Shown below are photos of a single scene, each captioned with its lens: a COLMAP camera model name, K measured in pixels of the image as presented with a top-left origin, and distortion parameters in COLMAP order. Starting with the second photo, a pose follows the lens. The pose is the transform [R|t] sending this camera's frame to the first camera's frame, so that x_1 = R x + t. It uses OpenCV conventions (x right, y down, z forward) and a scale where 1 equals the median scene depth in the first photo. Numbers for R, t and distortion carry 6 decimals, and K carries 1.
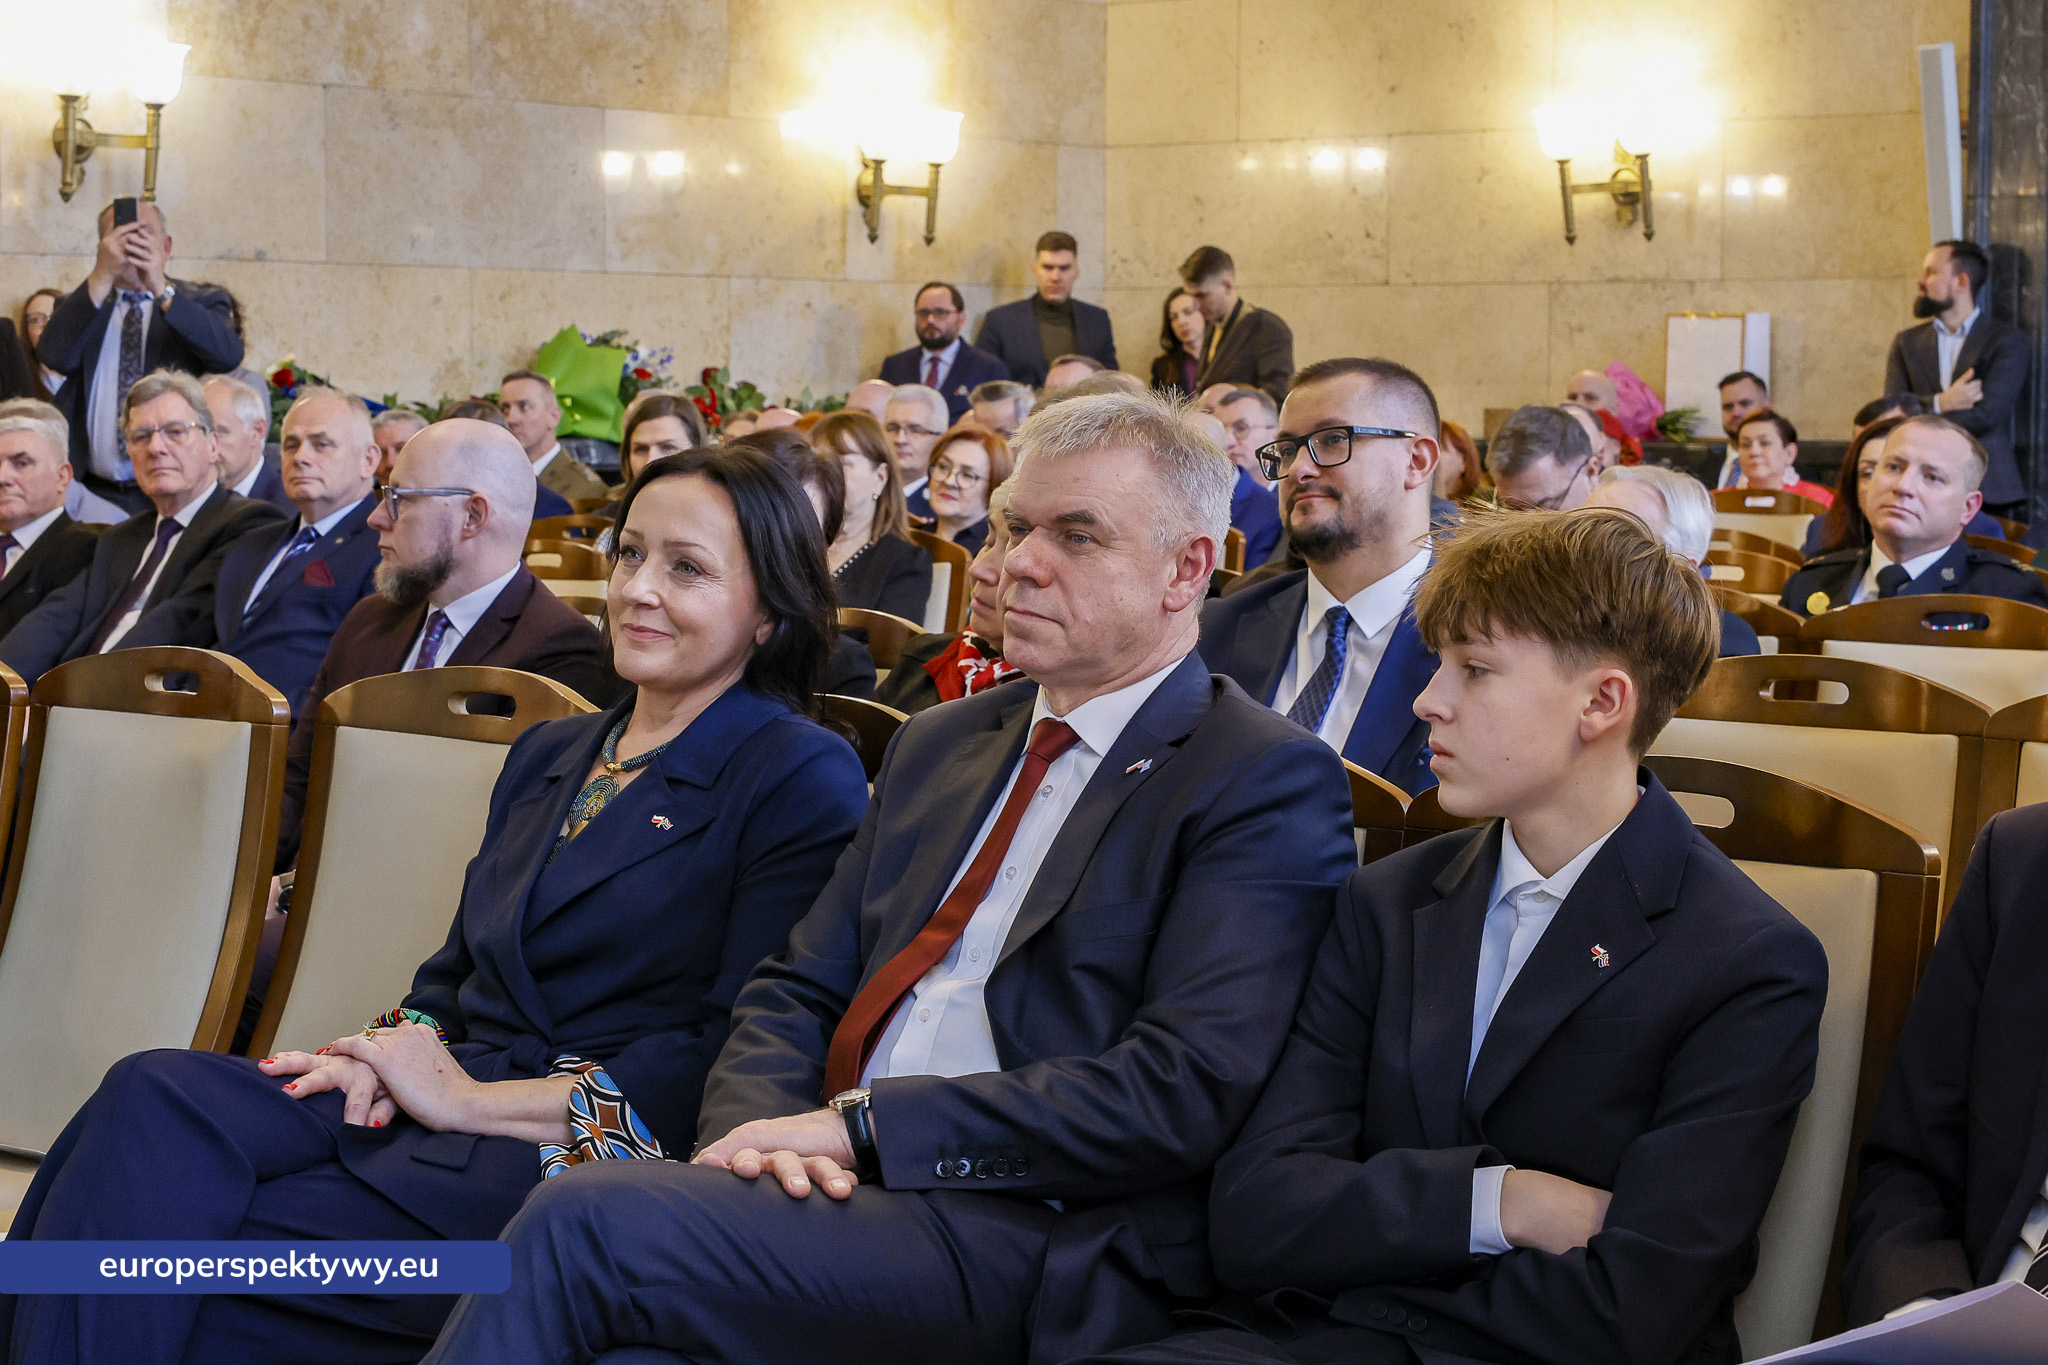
lens RADIAL K [[3868.9, 0, 1024.0], [0, 3868.9, 682.5], [0, 0, 1]] dist [-0.004007, -0.136179]
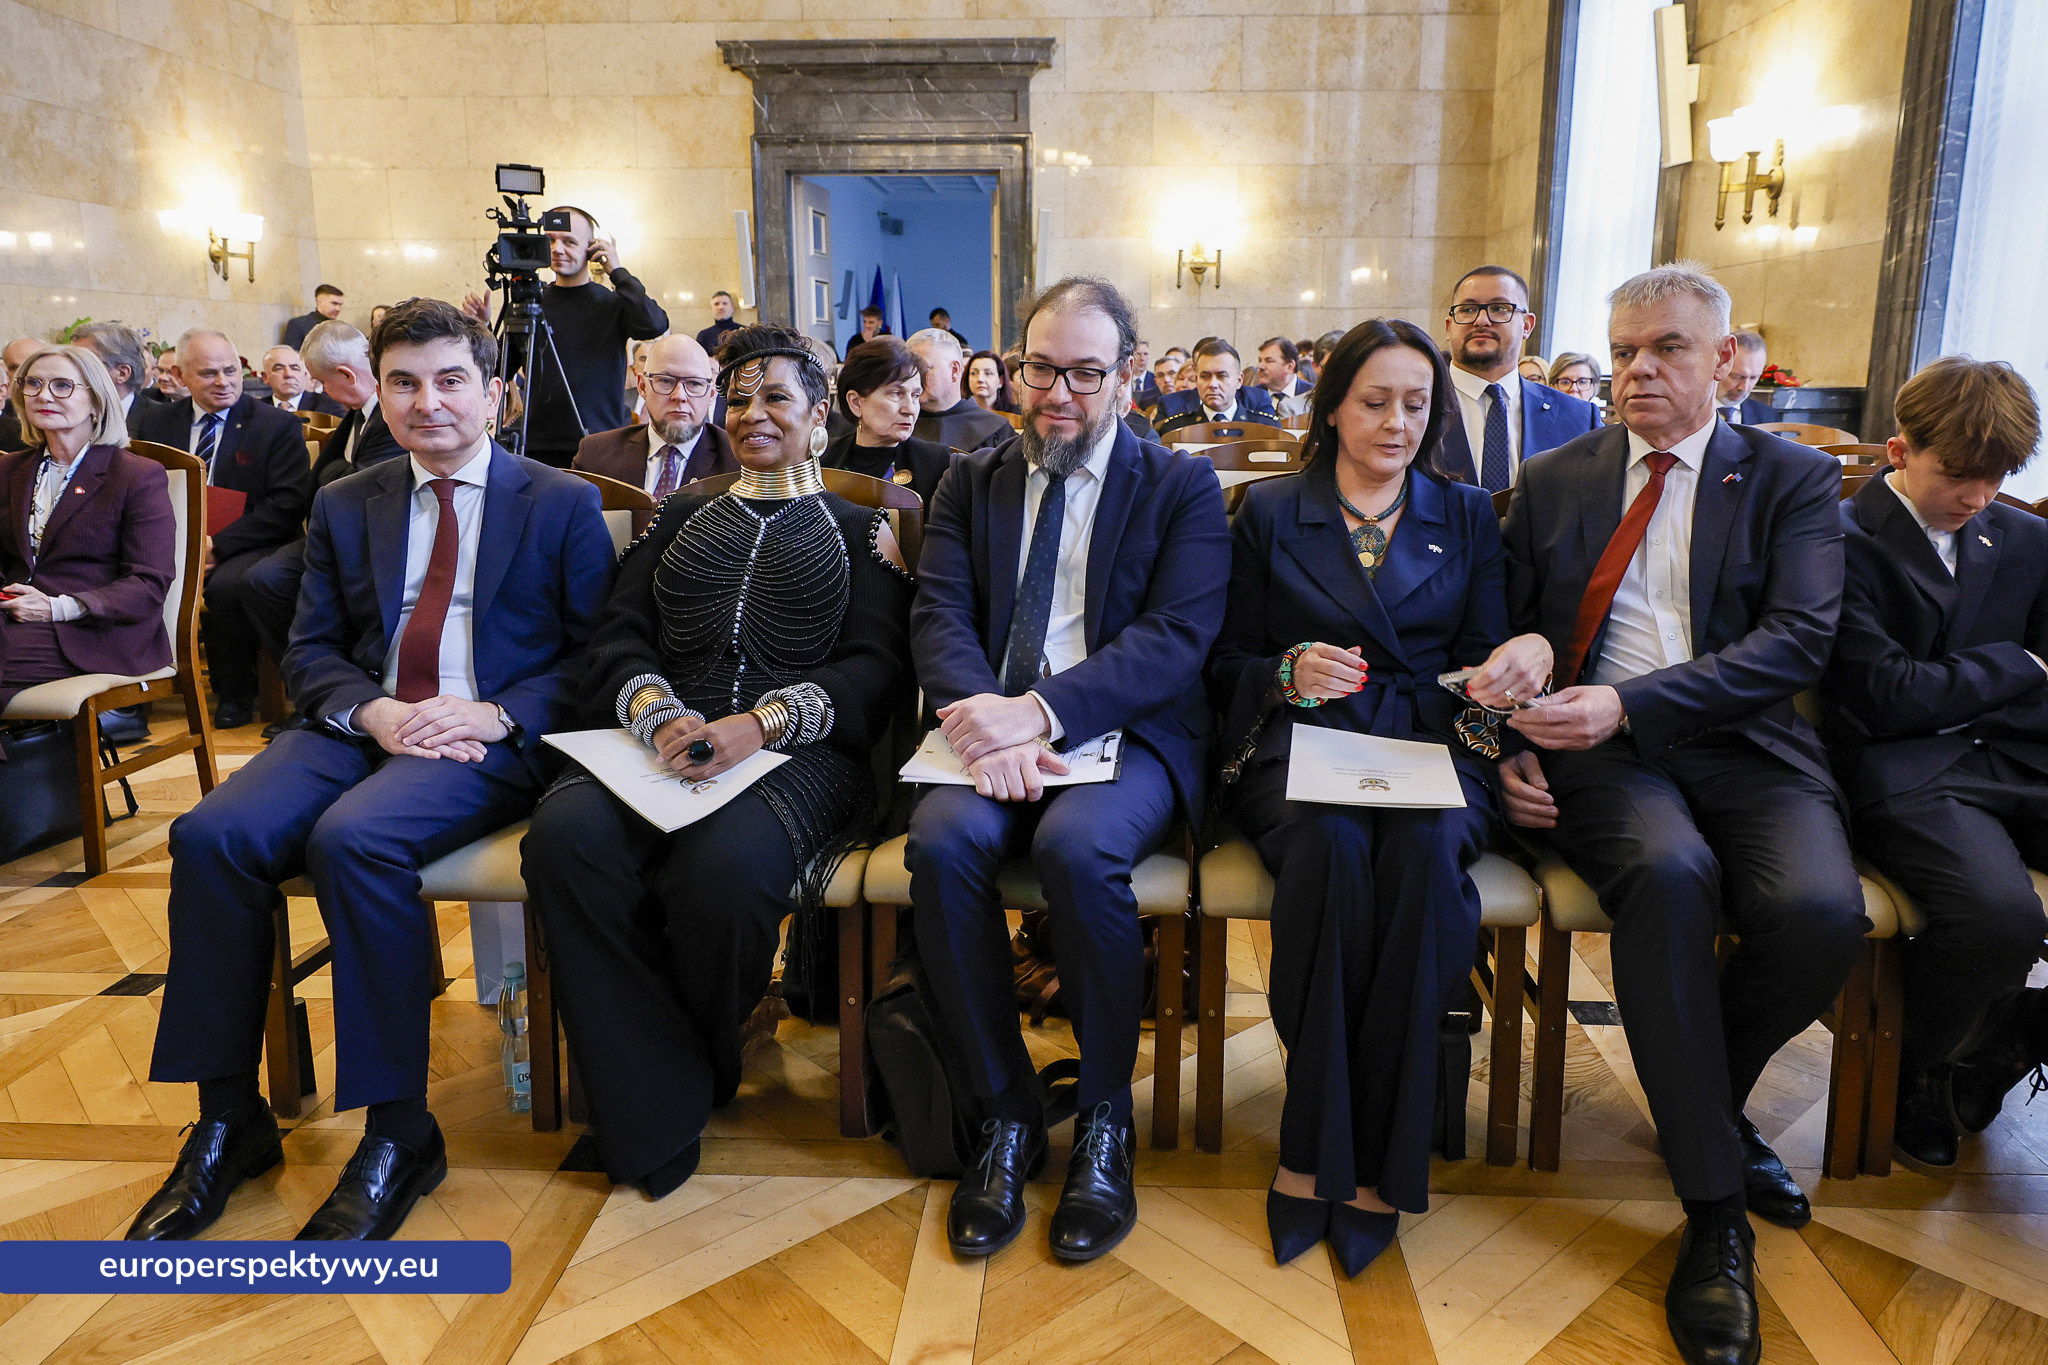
lens RADIAL K [[1395.0, 0, 1057.7], [0, 1395.0, 666.2], [0, 0, 1]] dist [-0.007272, 0.003373]
pose [[0.799932, -0.127103, 0.586476, -0.161324], [0.047975, 0.987729, 0.148628, -0.002214], [-0.598170, -0.090756, 0.796214, 0.161074]]
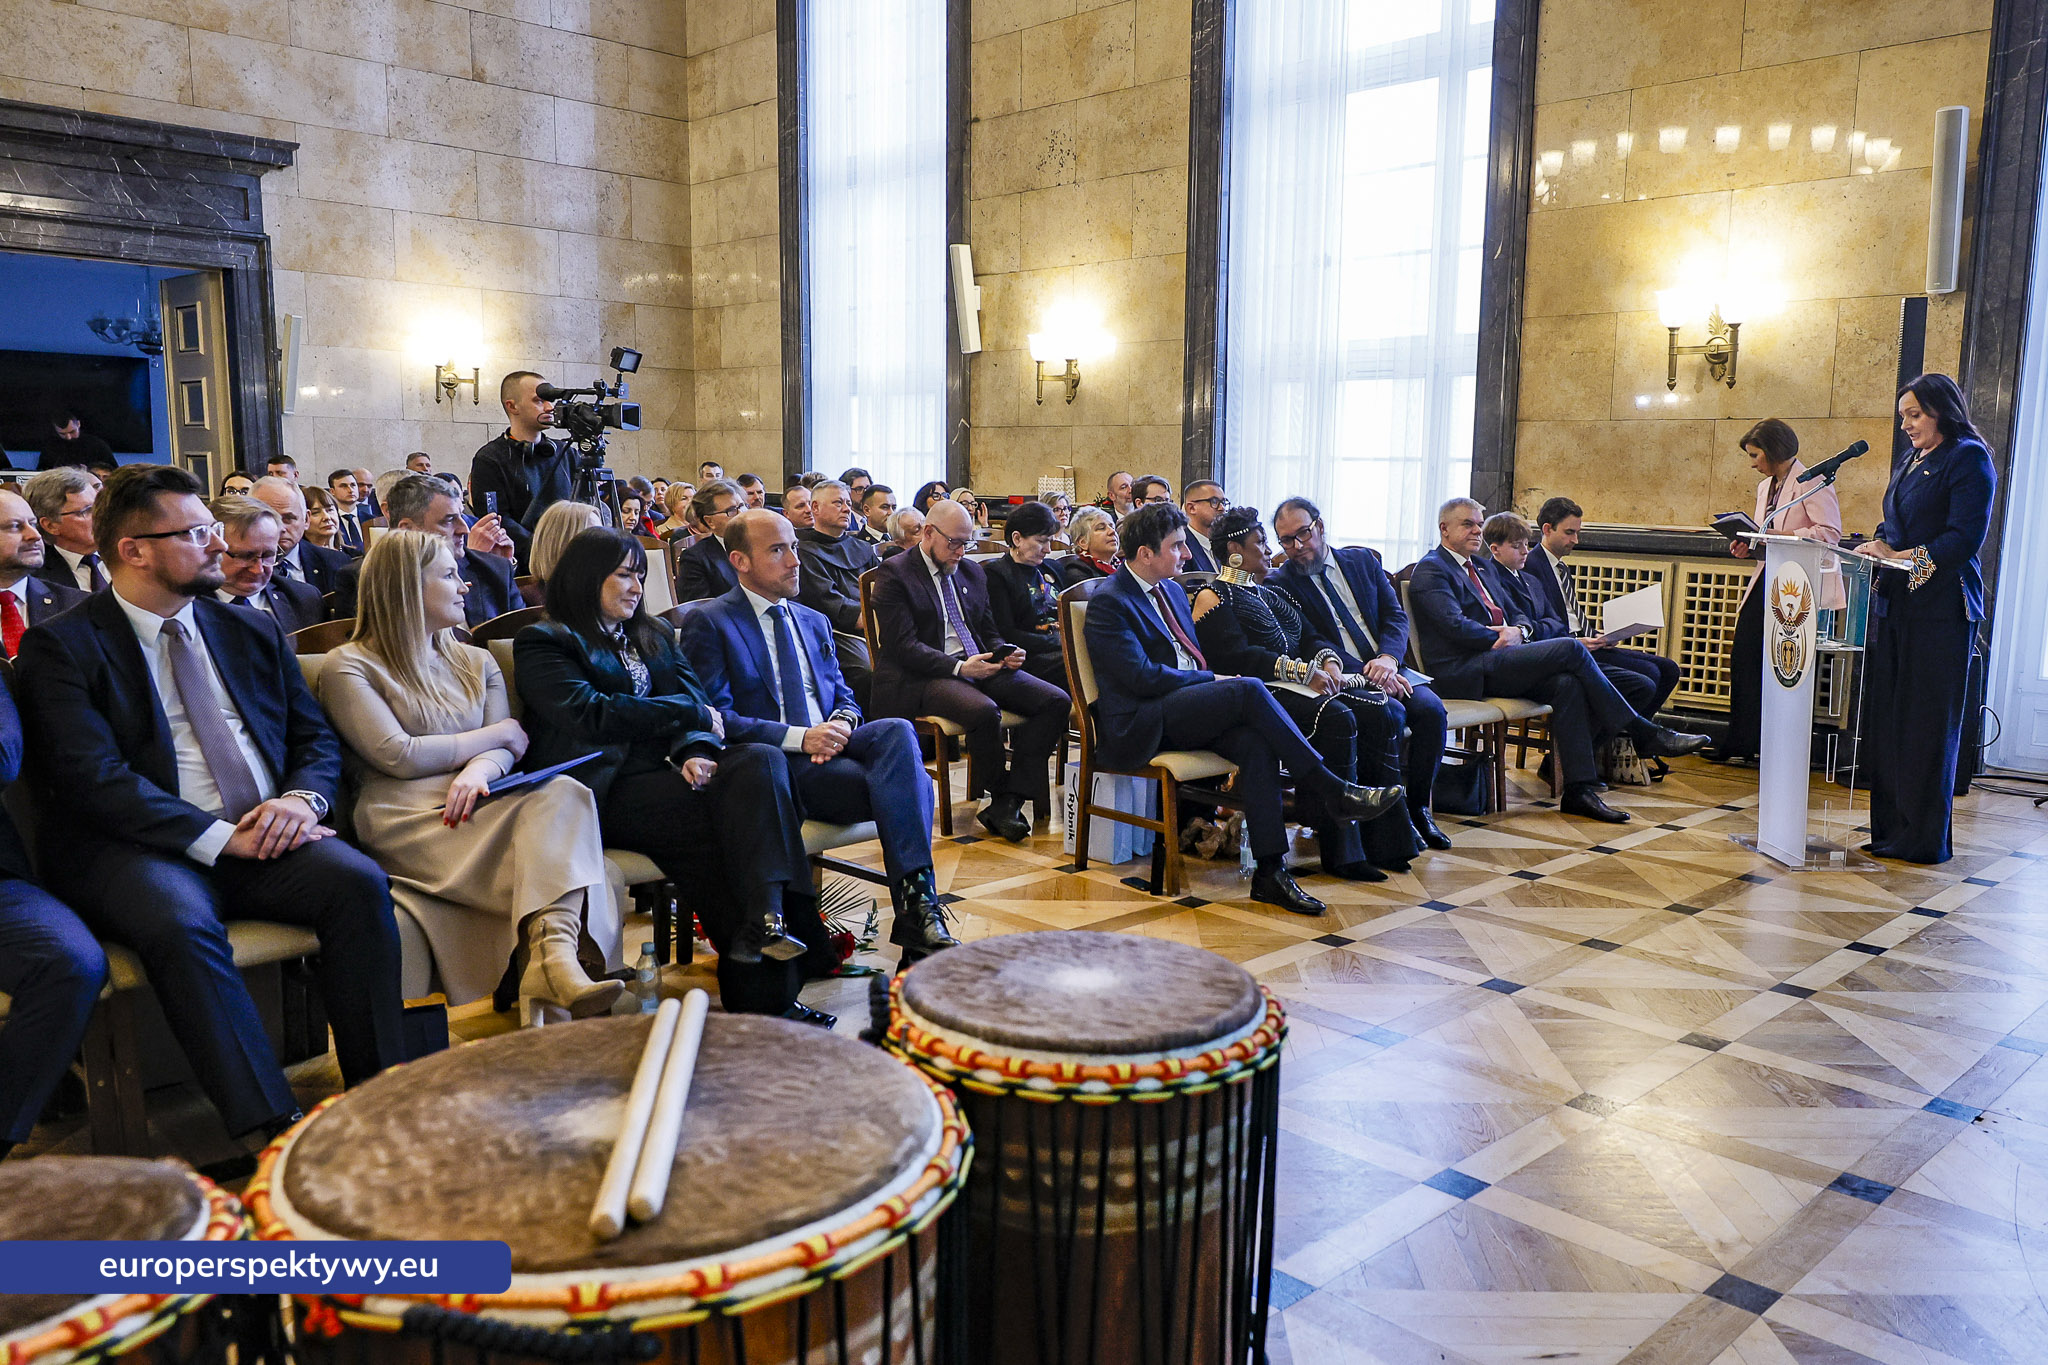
lens RADIAL K [[1517.4, 0, 1117.3], [0, 1517.4, 681.7], [0, 0, 1]] dist [-0.003060, 0.000558]
pose [[0.092964, -0.136606, 0.986254, -0.512011], [0.060027, 0.989510, 0.131399, -0.028866], [-0.993858, 0.046986, 0.100189, 0.321853]]
